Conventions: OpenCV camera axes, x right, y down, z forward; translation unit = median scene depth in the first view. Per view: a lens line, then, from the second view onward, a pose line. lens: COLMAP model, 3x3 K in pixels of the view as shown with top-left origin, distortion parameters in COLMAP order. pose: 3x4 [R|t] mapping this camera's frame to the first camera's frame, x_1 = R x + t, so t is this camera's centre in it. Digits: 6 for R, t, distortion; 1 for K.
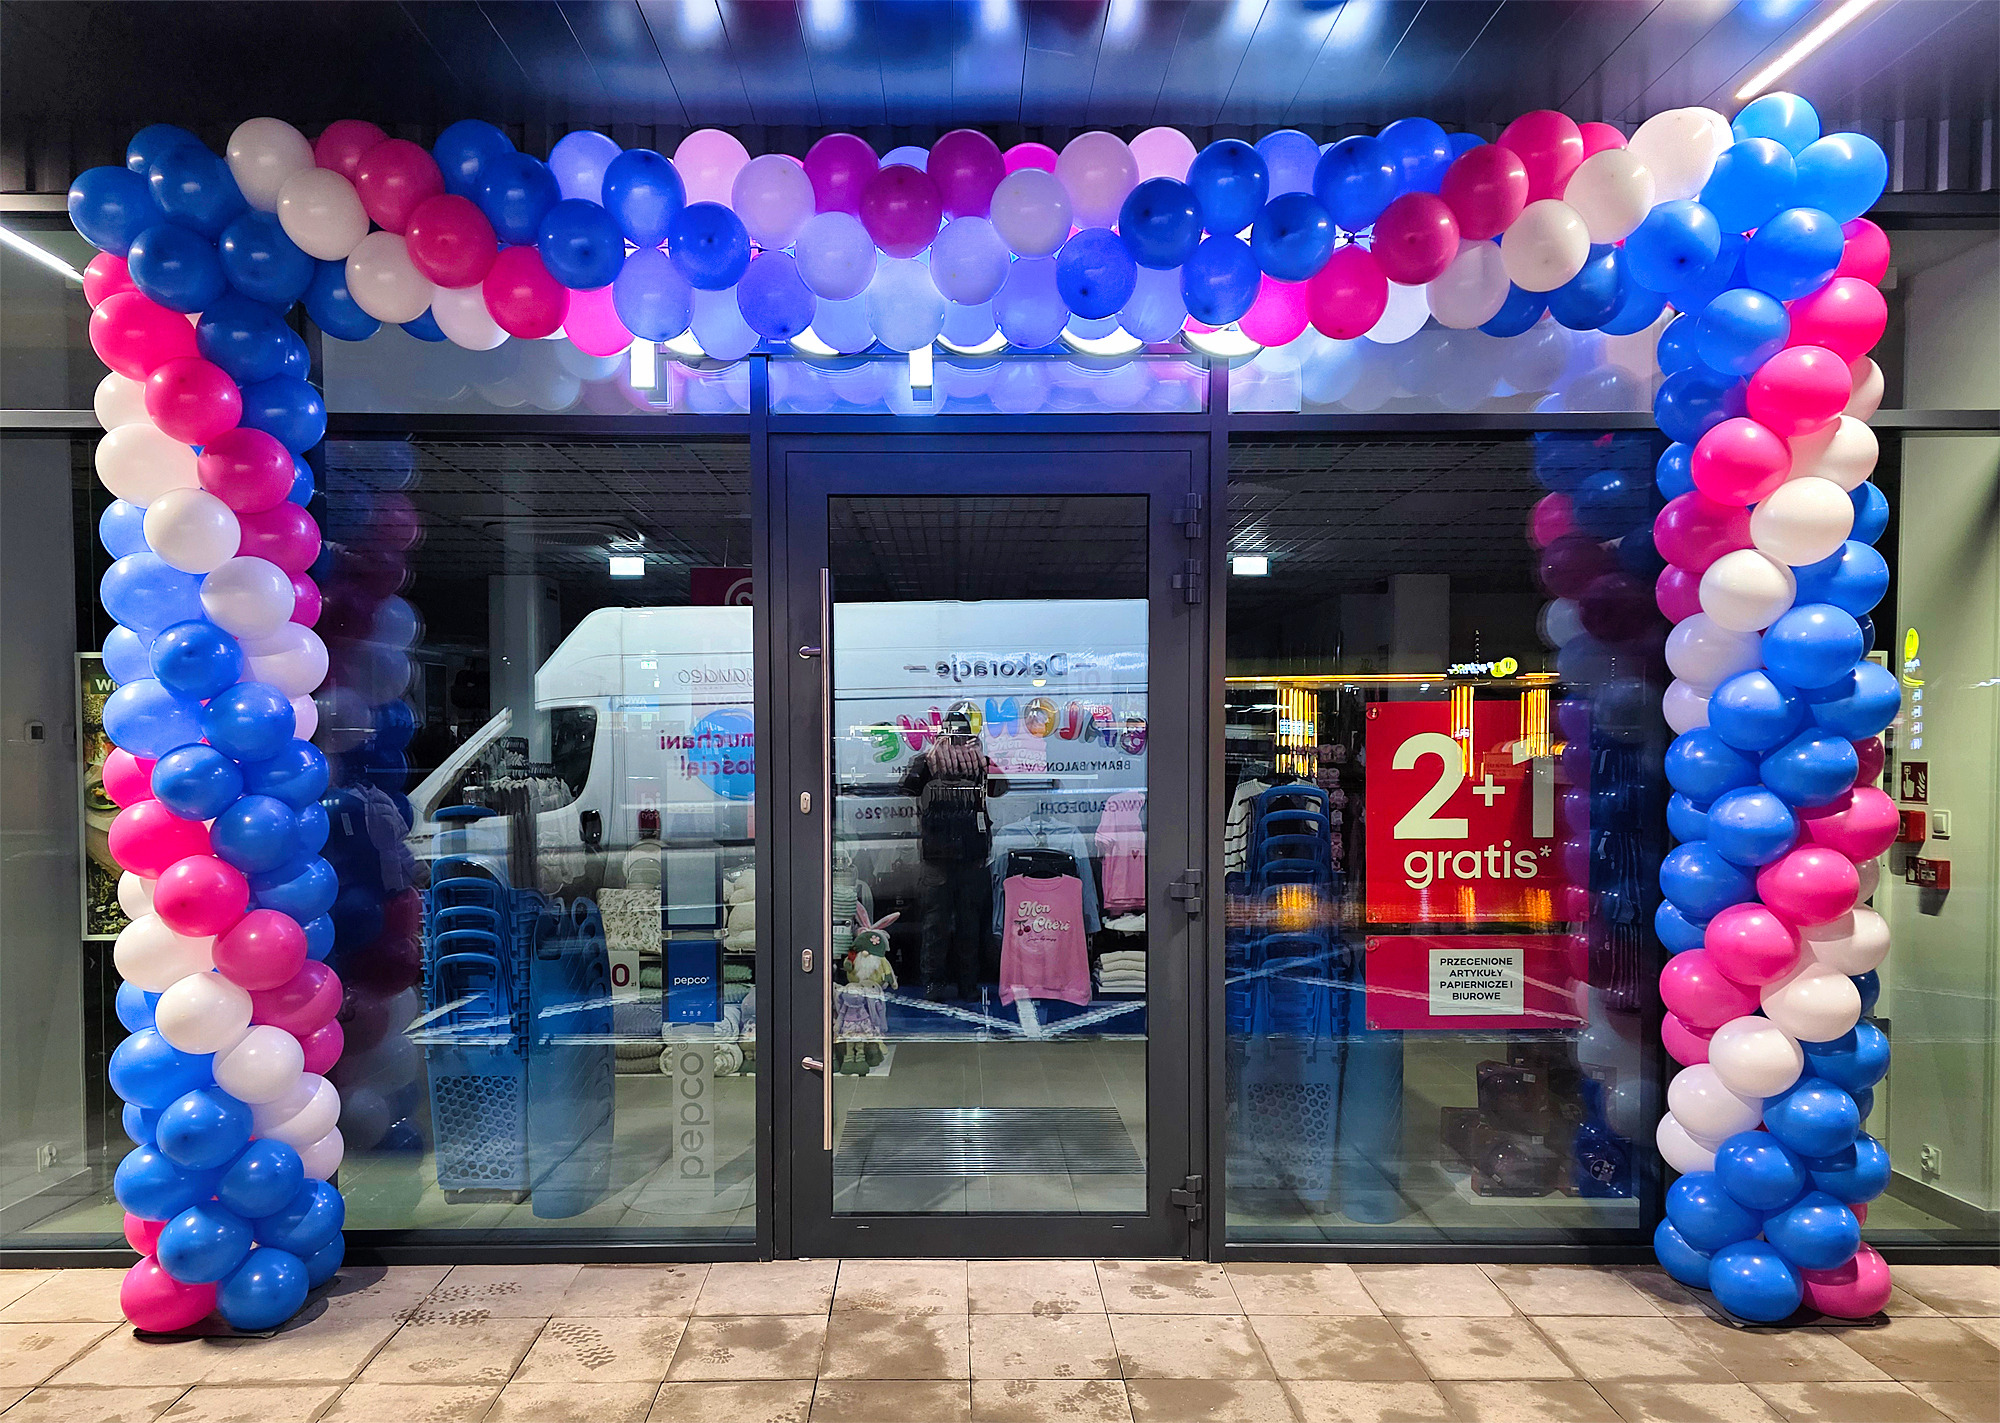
lens RADIAL K [[1689.1, 0, 1000.0], [0, 1689.1, 711.5], [0, 0, 1]] dist [0.059499, -0.091920]
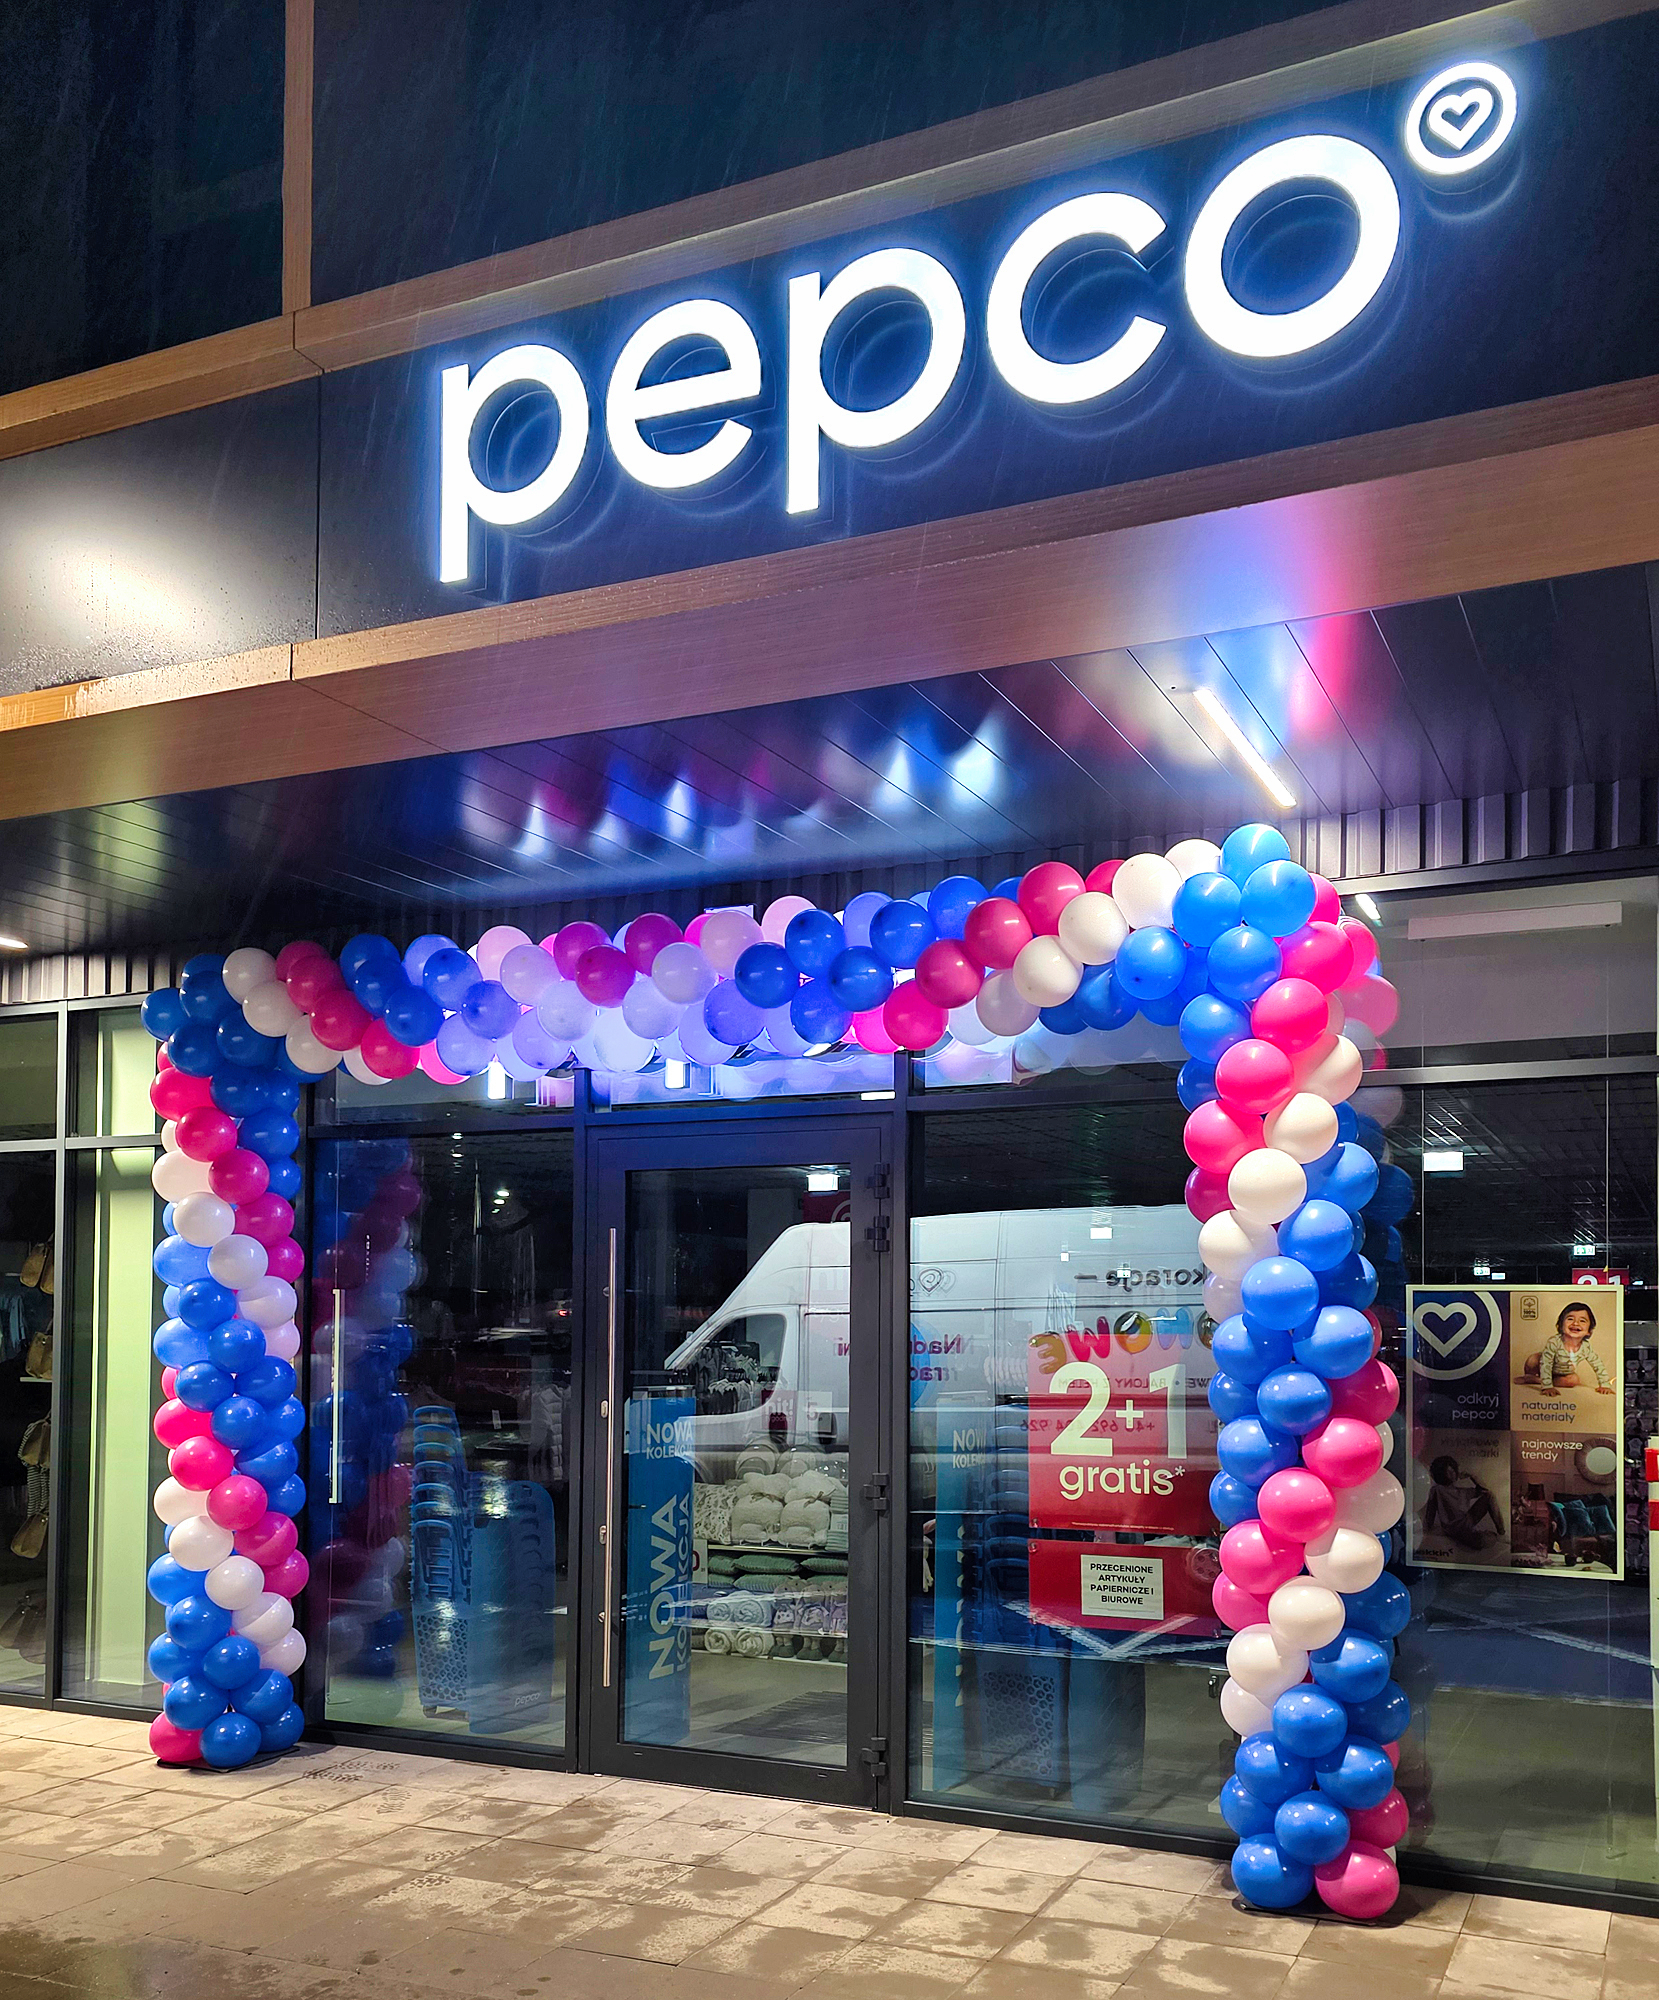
lens RADIAL K [[2230.0, 0, 829.5], [0, 2230.0, 1000.0], [0, 0, 1]] dist [0.015181, -0.000501]
pose [[0.877852, -0.062541, -0.474831, 0.941283], [0.002620, 0.992049, -0.125822, -0.045576], [0.478925, 0.109209, 0.871037, -0.474699]]
